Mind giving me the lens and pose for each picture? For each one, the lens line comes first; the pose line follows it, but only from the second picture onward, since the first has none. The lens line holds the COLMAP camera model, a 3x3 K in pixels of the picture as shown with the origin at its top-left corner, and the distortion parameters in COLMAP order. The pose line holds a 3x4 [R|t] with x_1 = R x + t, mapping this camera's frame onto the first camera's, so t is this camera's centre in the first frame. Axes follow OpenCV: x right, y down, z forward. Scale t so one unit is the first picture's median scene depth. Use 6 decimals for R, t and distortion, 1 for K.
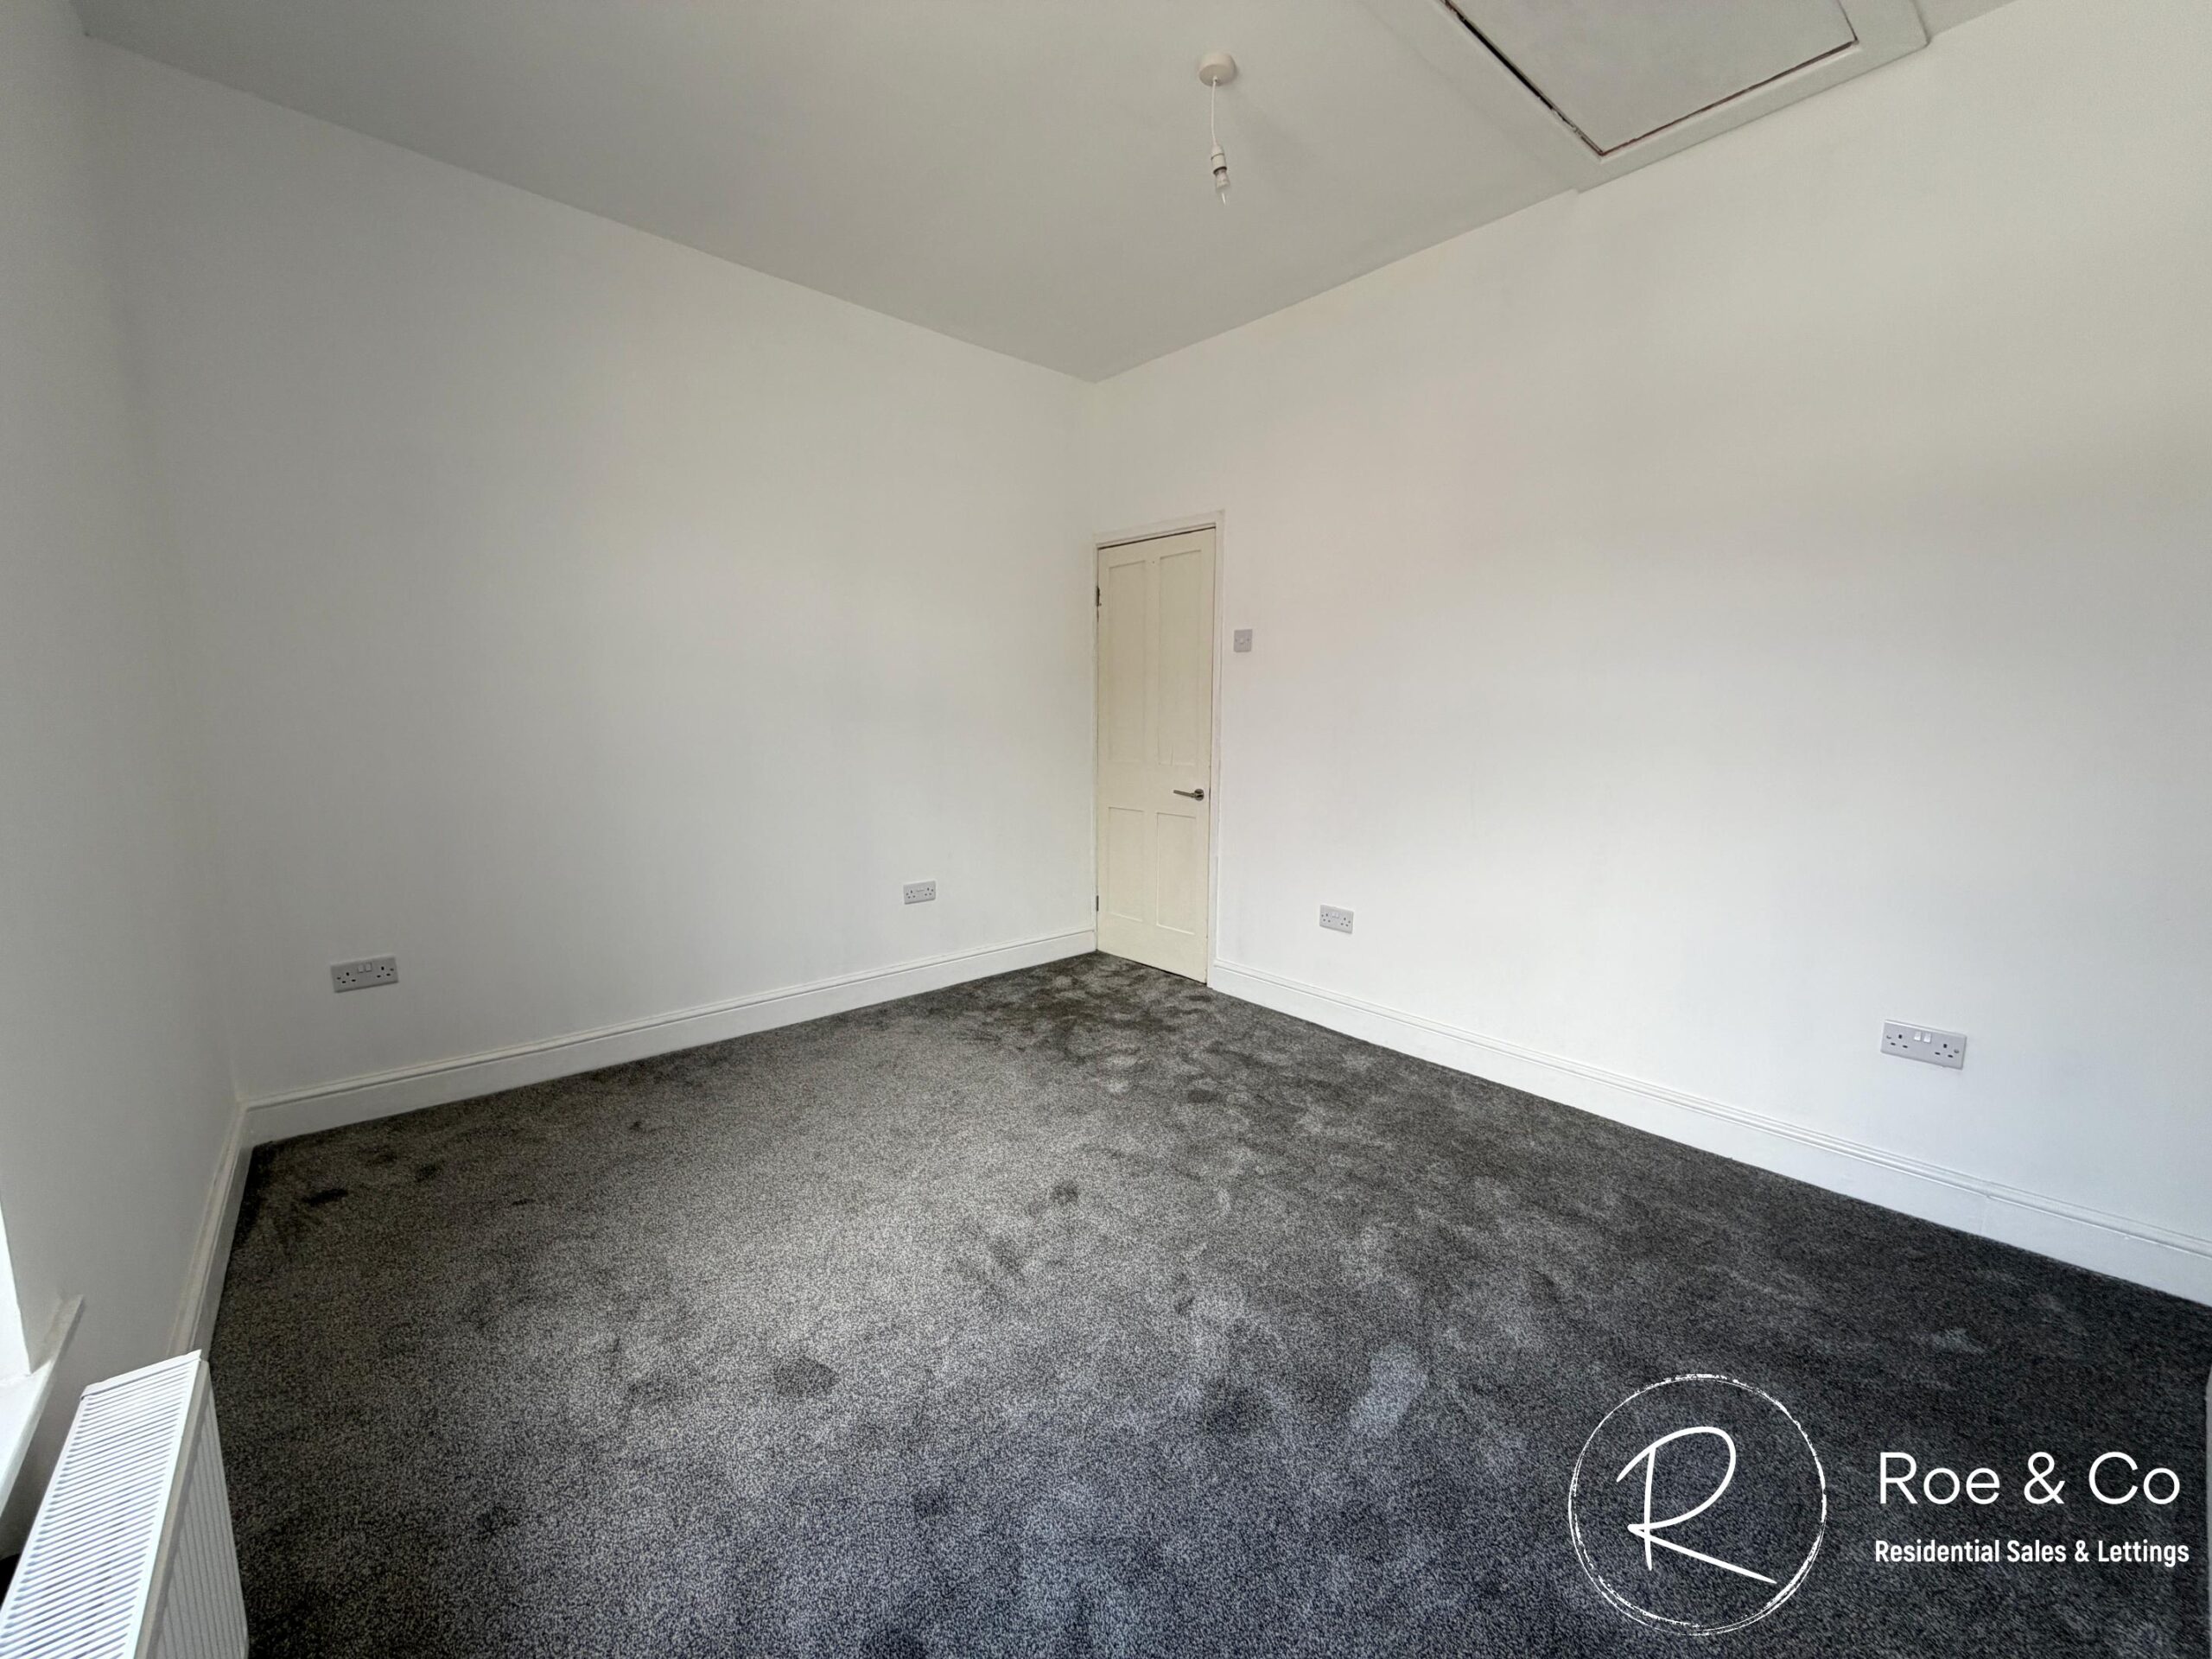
lens RADIAL K [[883.8, 0, 1100.9], [0, 883.8, 828.0], [0, 0, 1]] dist [-0.000346, 0.000257]
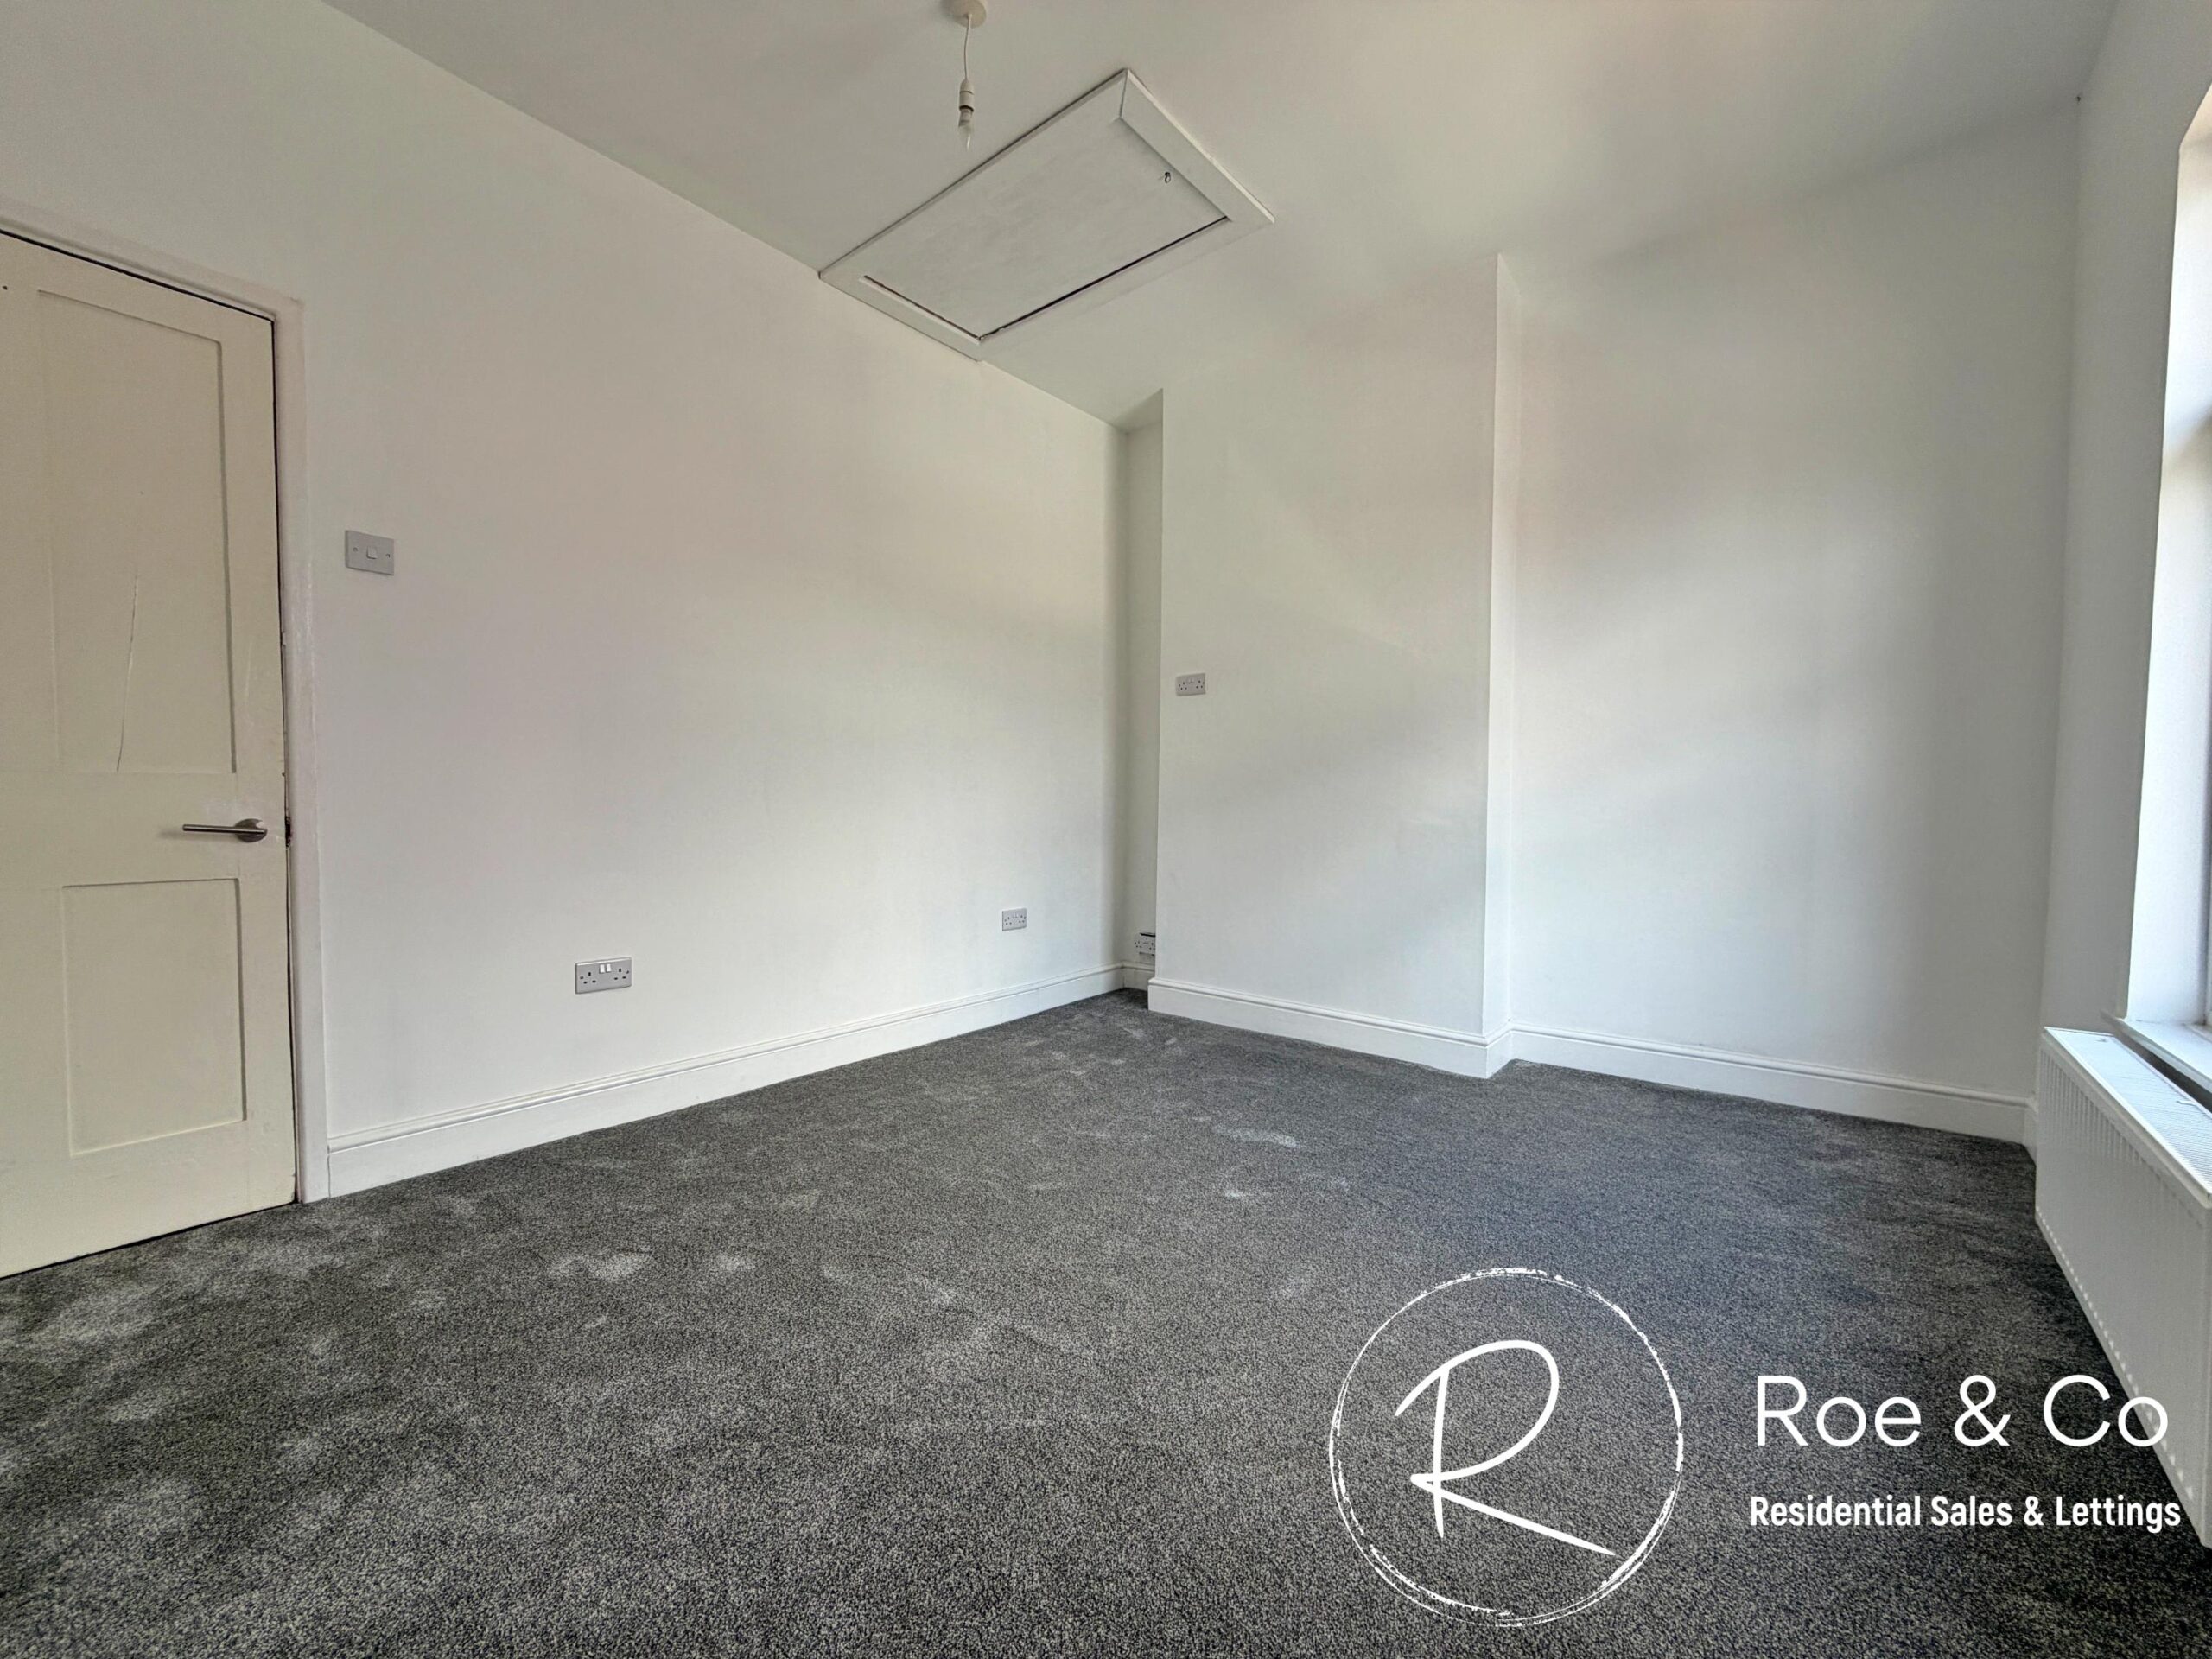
lens RADIAL K [[883.8, 0, 1106.5], [0, 883.8, 830.4], [0, 0, 1]] dist [-0.000346, 0.000257]
pose [[-0.181387, -0.033164, 0.982852, -0.490682], [0.127517, 0.990200, 0.056946, -0.004963], [-0.975109, 0.135659, -0.175380, 0.651453]]
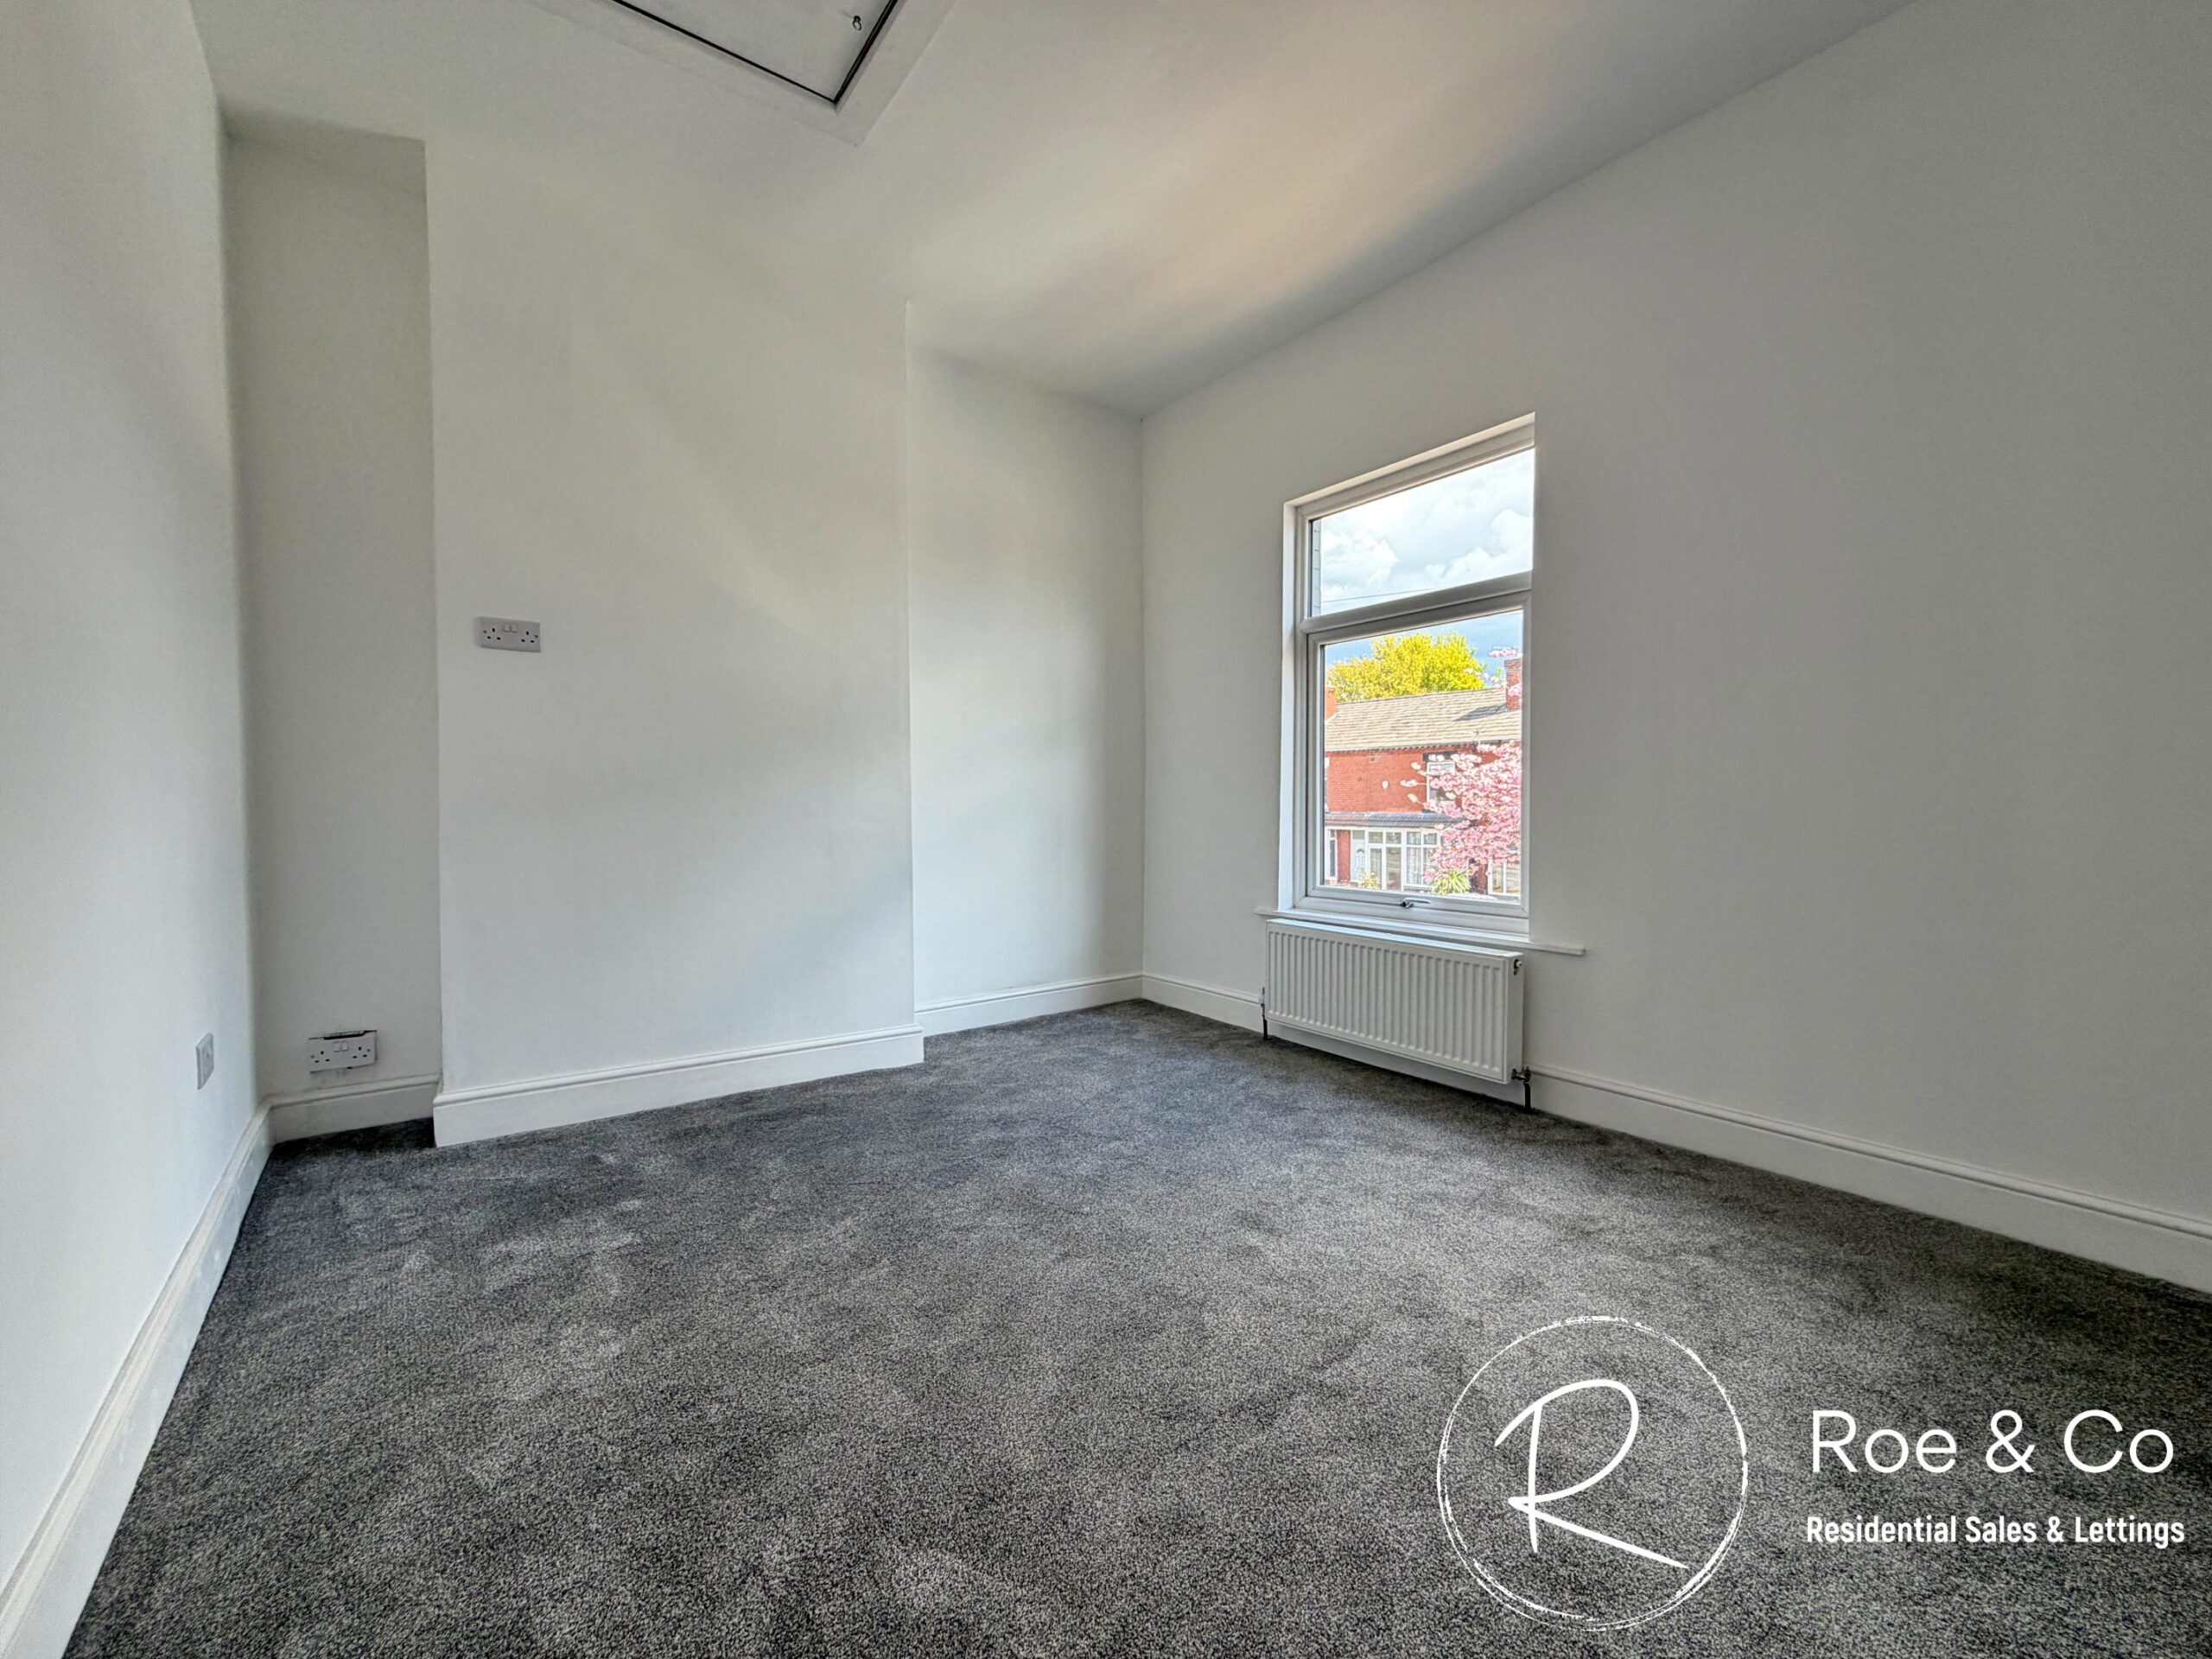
lens RADIAL K [[883.8, 0, 1107.0], [0, 883.8, 834.3], [0, 0, 1]] dist [-0.000346, 0.000257]
pose [[-0.998094, -0.004175, 0.061568, -0.010672], [0.006346, 0.985475, 0.169701, -0.060259], [-0.061382, 0.169768, -0.983570, 1.010703]]
